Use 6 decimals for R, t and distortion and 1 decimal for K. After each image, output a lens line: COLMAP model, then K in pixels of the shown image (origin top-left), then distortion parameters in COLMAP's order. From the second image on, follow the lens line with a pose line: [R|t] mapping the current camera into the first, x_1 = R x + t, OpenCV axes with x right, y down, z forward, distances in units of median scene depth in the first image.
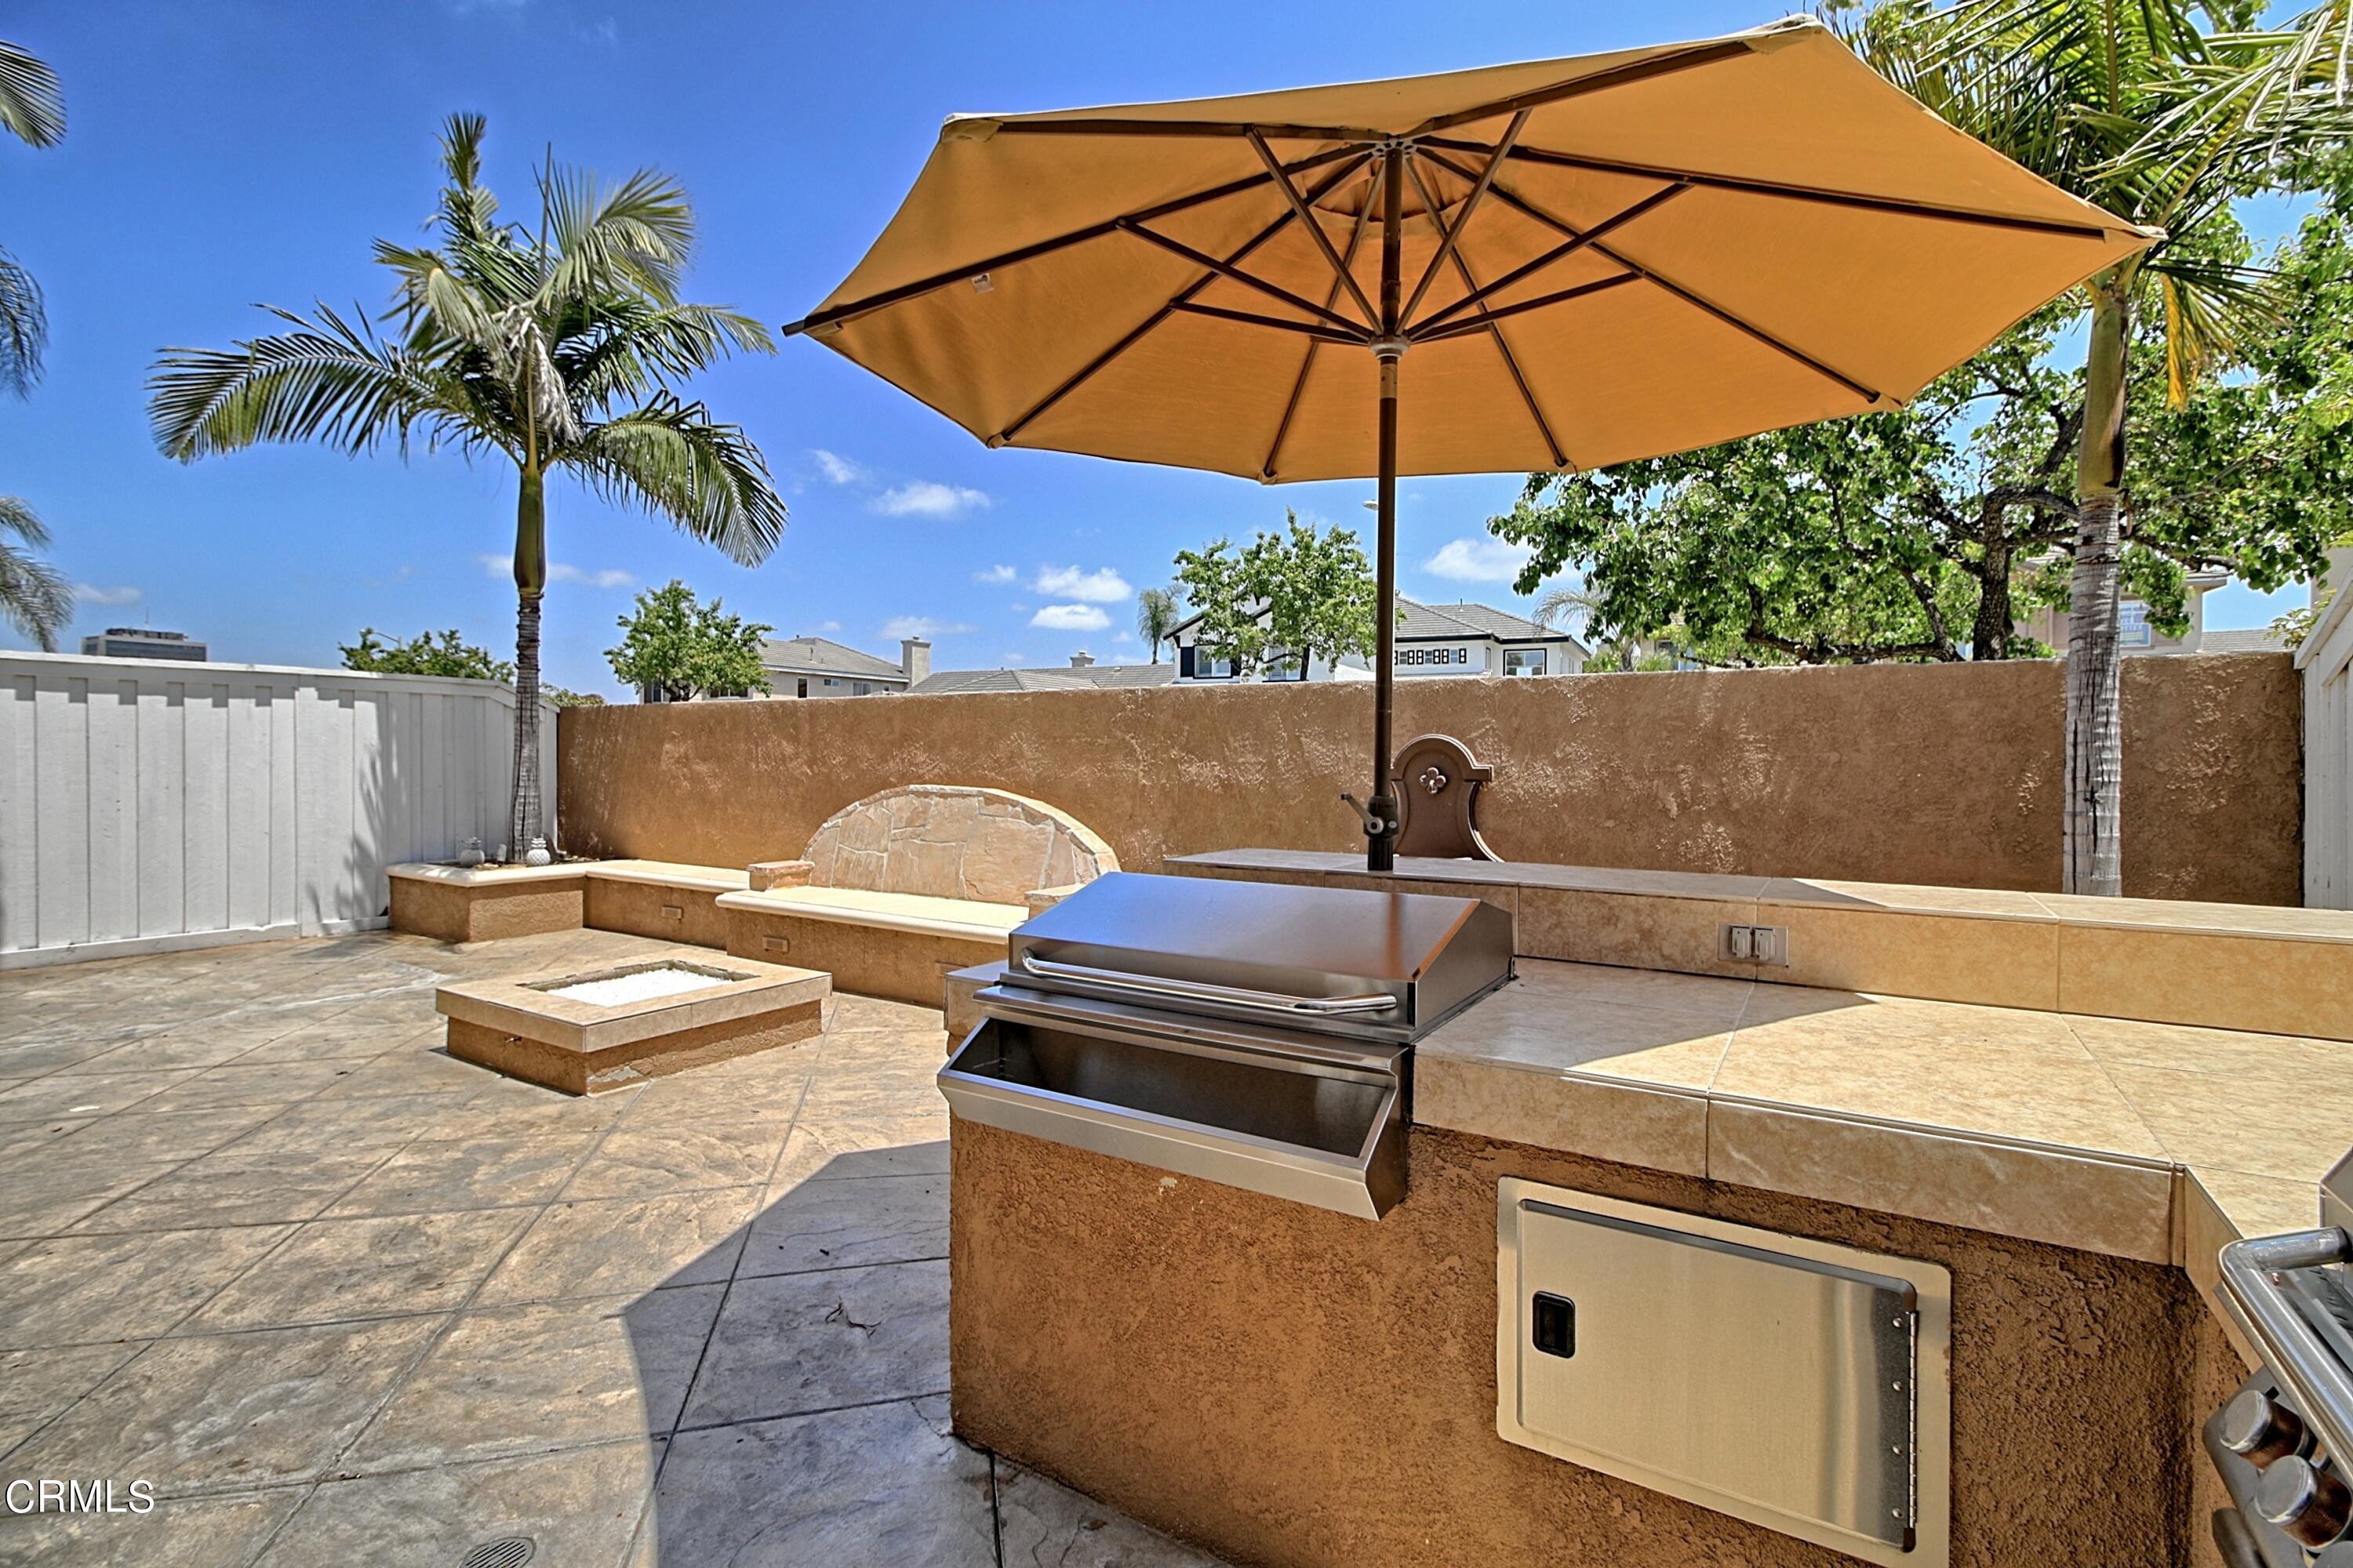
lens RADIAL K [[1083.4, 0, 1187.9], [0, 1083.4, 760.3], [0, 0, 1]] dist [-0.005586, 0.003874]
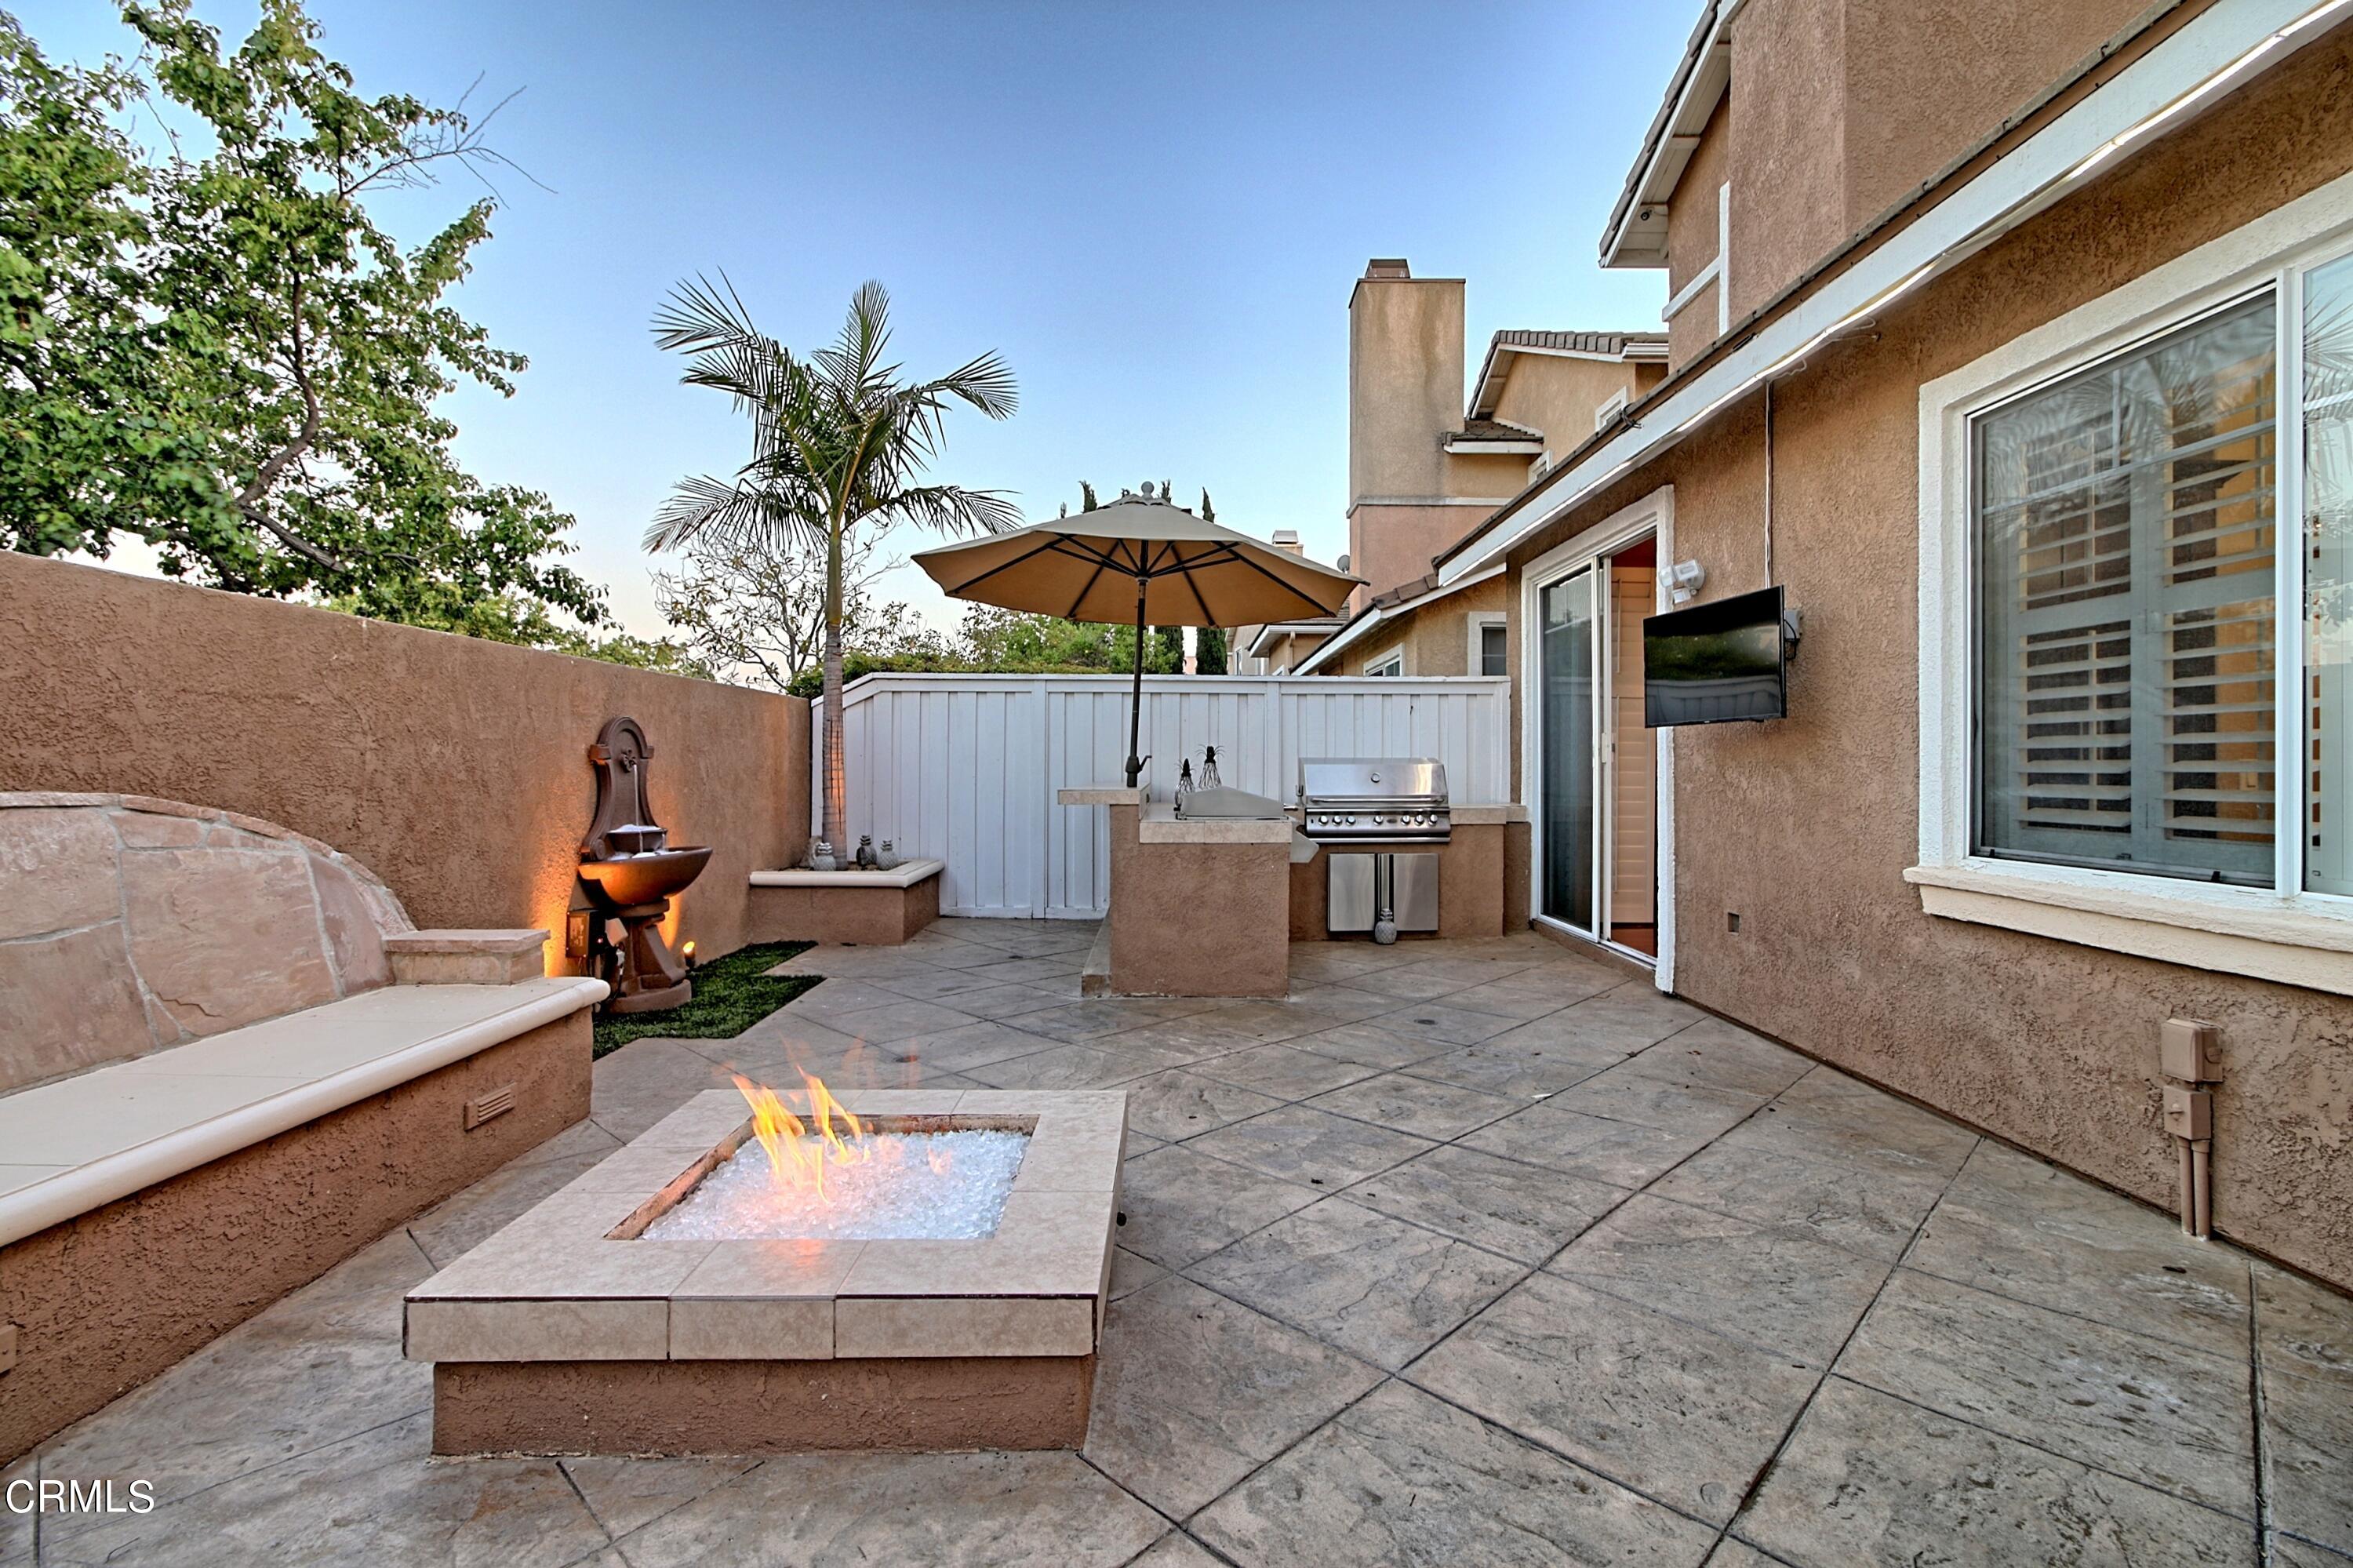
lens RADIAL K [[1083.4, 0, 1190.9], [0, 1083.4, 761.3], [0, 0, 1]] dist [-0.005586, 0.003874]
pose [[-0.541468, -0.004339, 0.840710, -1.387631], [-0.001359, 0.999990, 0.004286, 0.022693], [-0.840720, 0.001178, -0.541469, 1.576349]]
